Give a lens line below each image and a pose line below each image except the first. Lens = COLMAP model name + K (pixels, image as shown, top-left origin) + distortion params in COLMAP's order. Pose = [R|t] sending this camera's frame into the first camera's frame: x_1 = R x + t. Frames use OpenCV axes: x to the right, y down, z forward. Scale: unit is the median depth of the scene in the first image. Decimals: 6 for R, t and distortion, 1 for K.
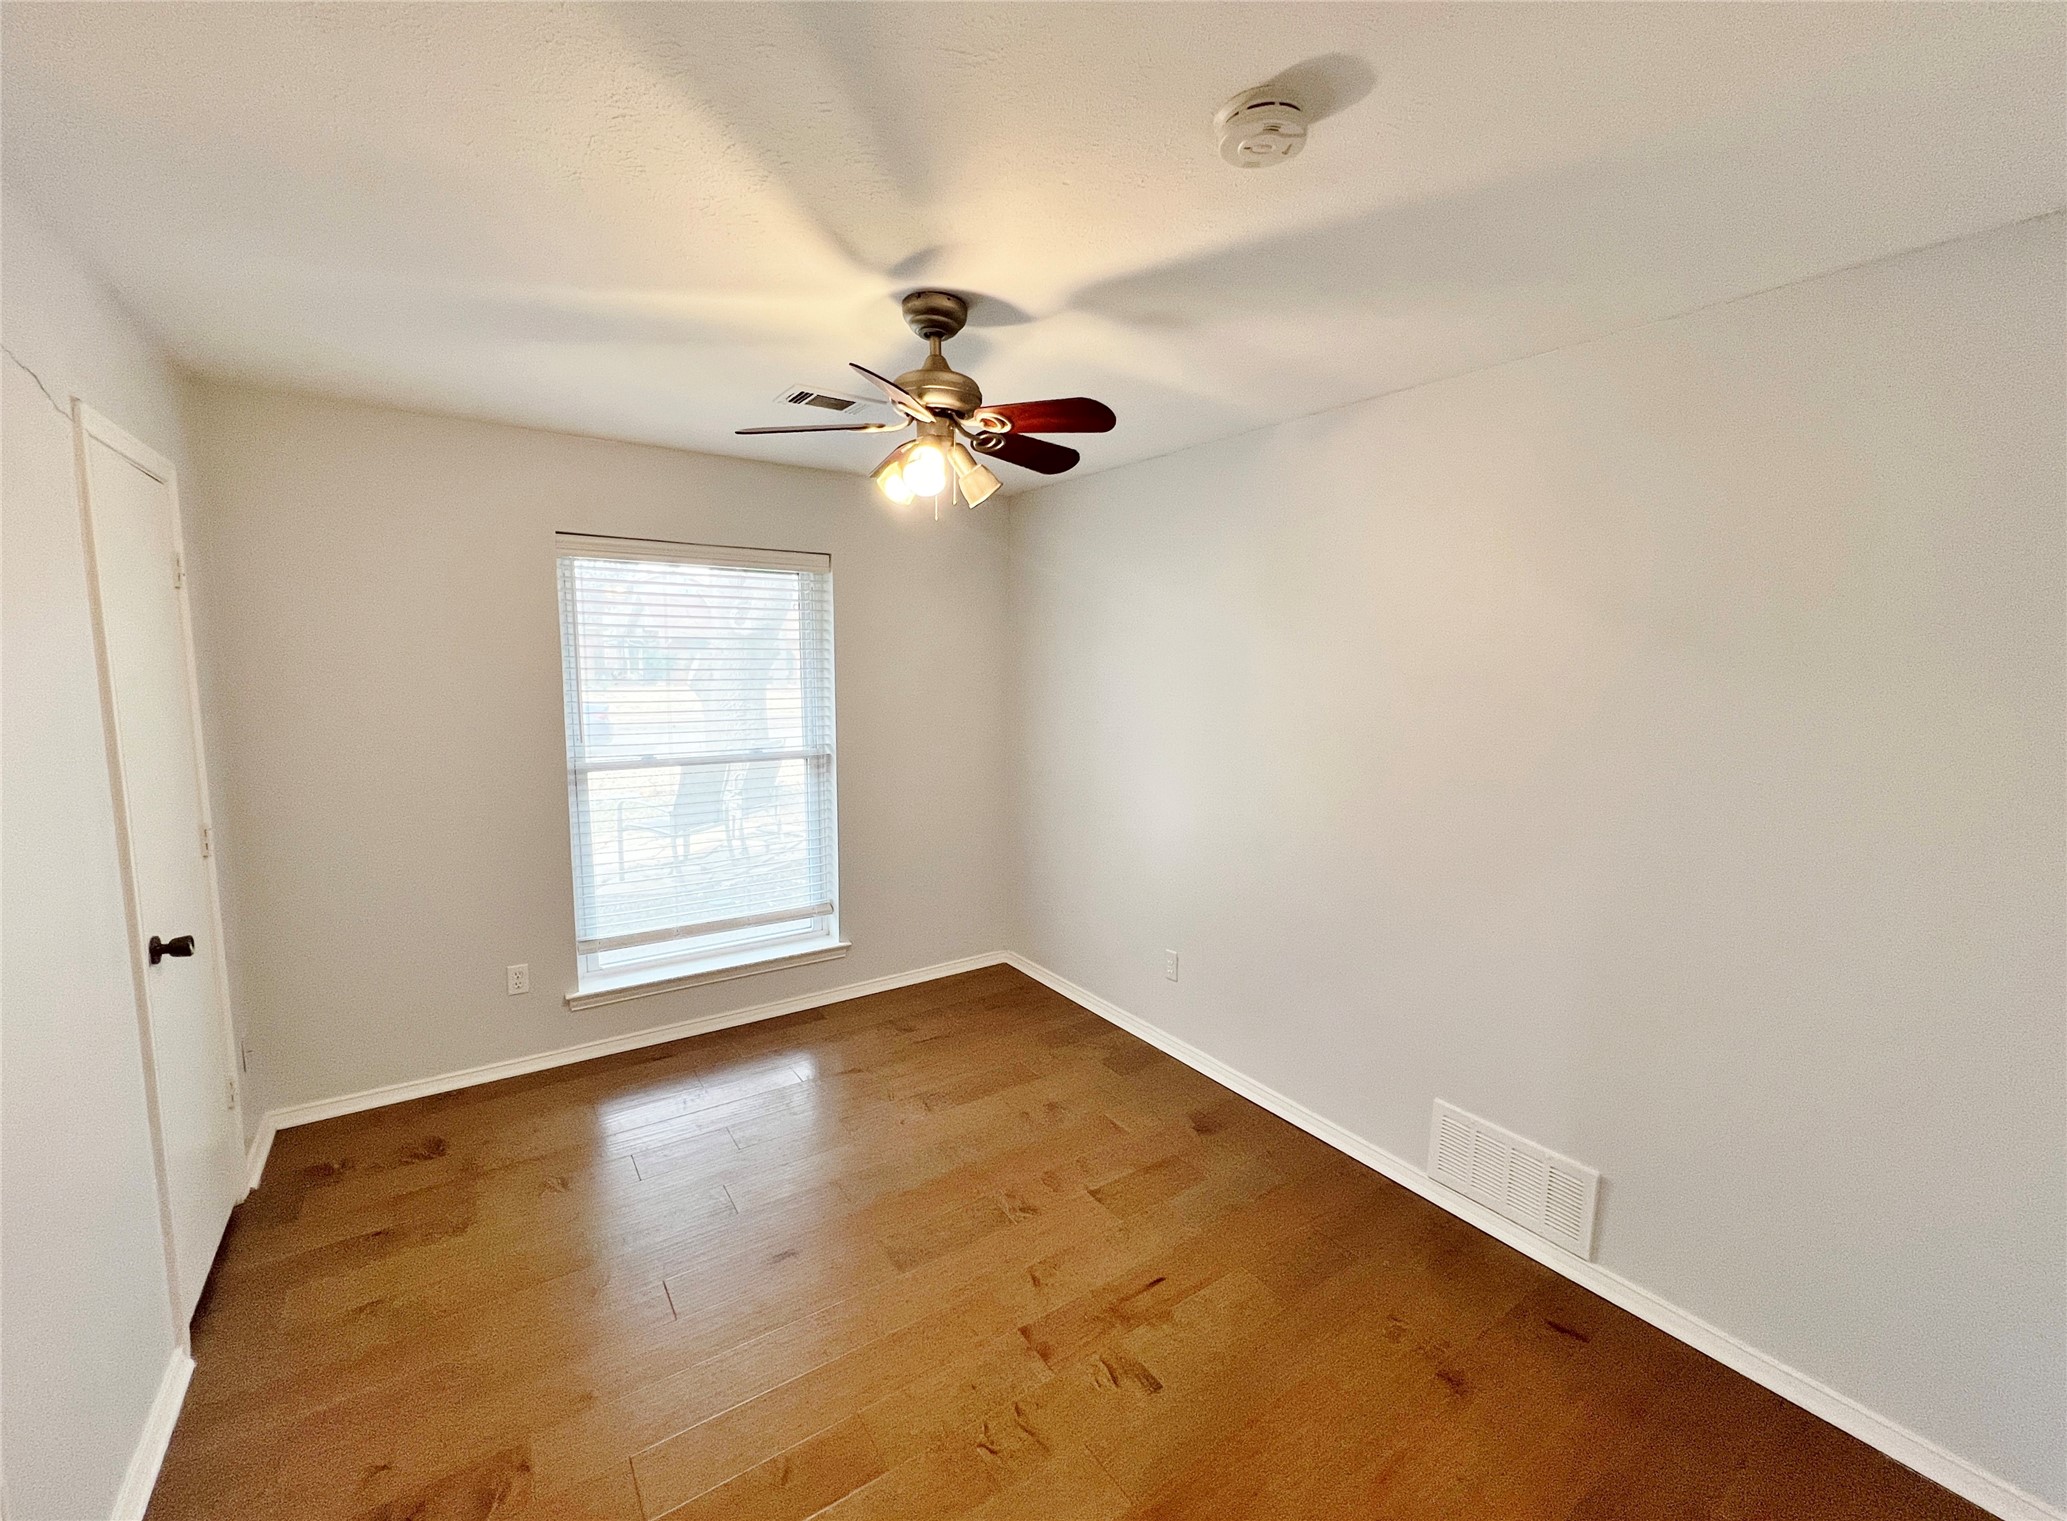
lens RADIAL K [[851.6, 0, 1033.5], [0, 851.6, 760.5], [0, 0, 1]] dist [-0.000040, -0.000049]
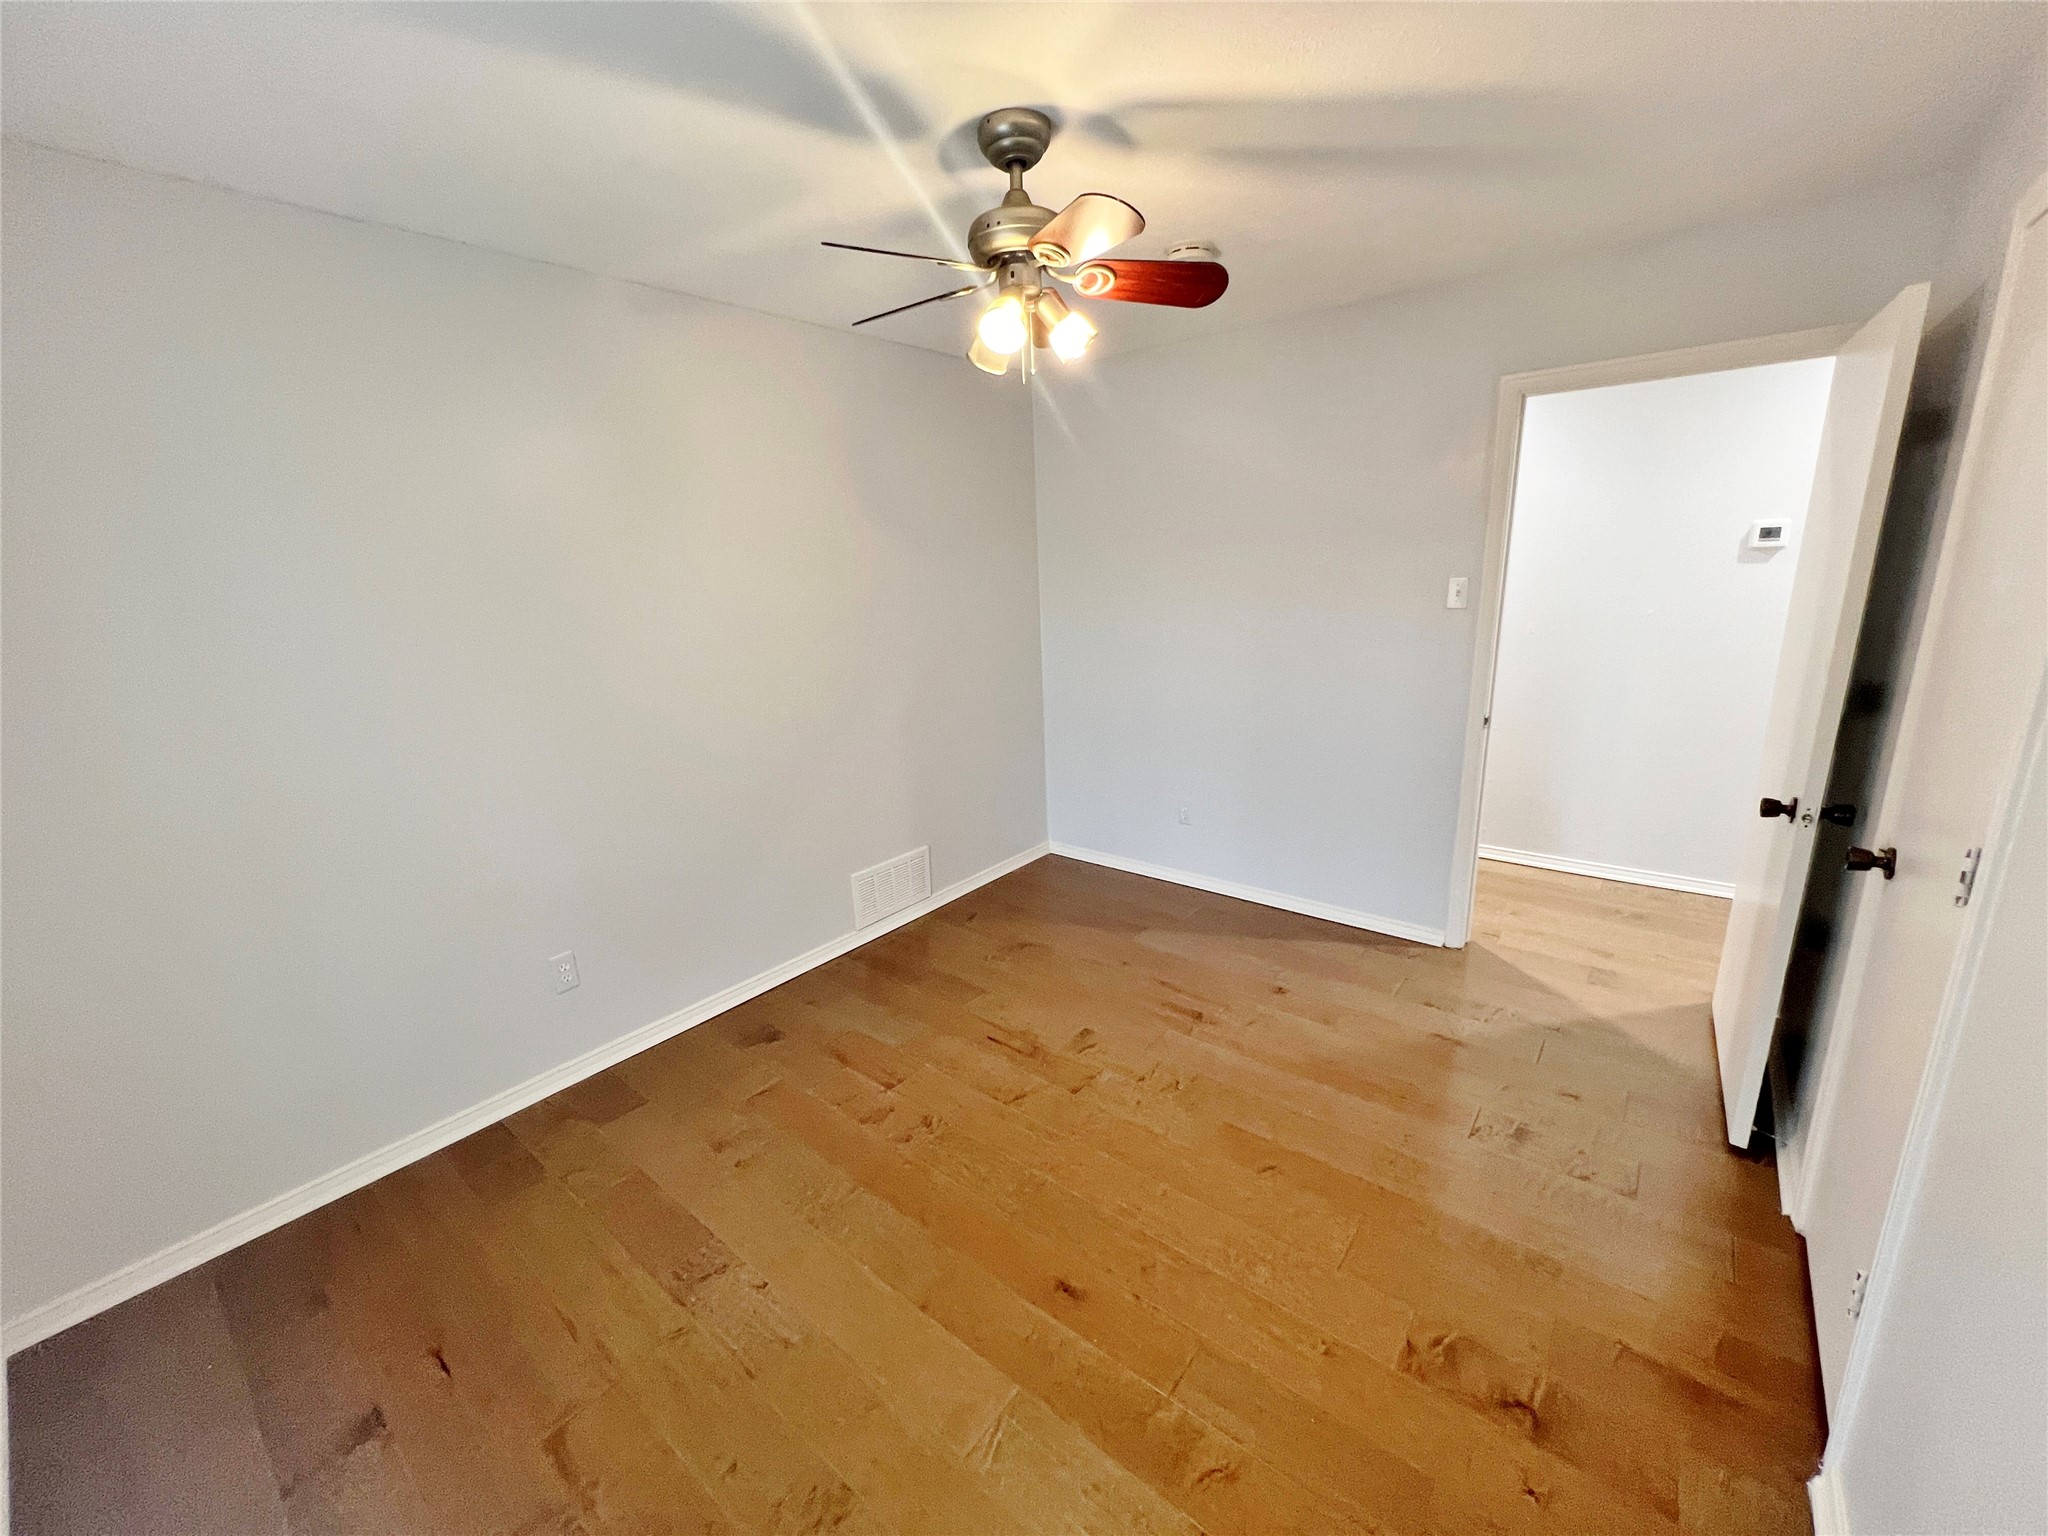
lens RADIAL K [[817.9, 0, 1024.0], [0, 817.9, 768.0], [0, 0, 1]] dist [0.000642, 0.000058]
pose [[-0.284753, -0.240820, 0.927859, -0.798956], [0.146574, 0.945610, 0.290409, -0.114487], [-0.947329, 0.218695, -0.233968, 1.004314]]
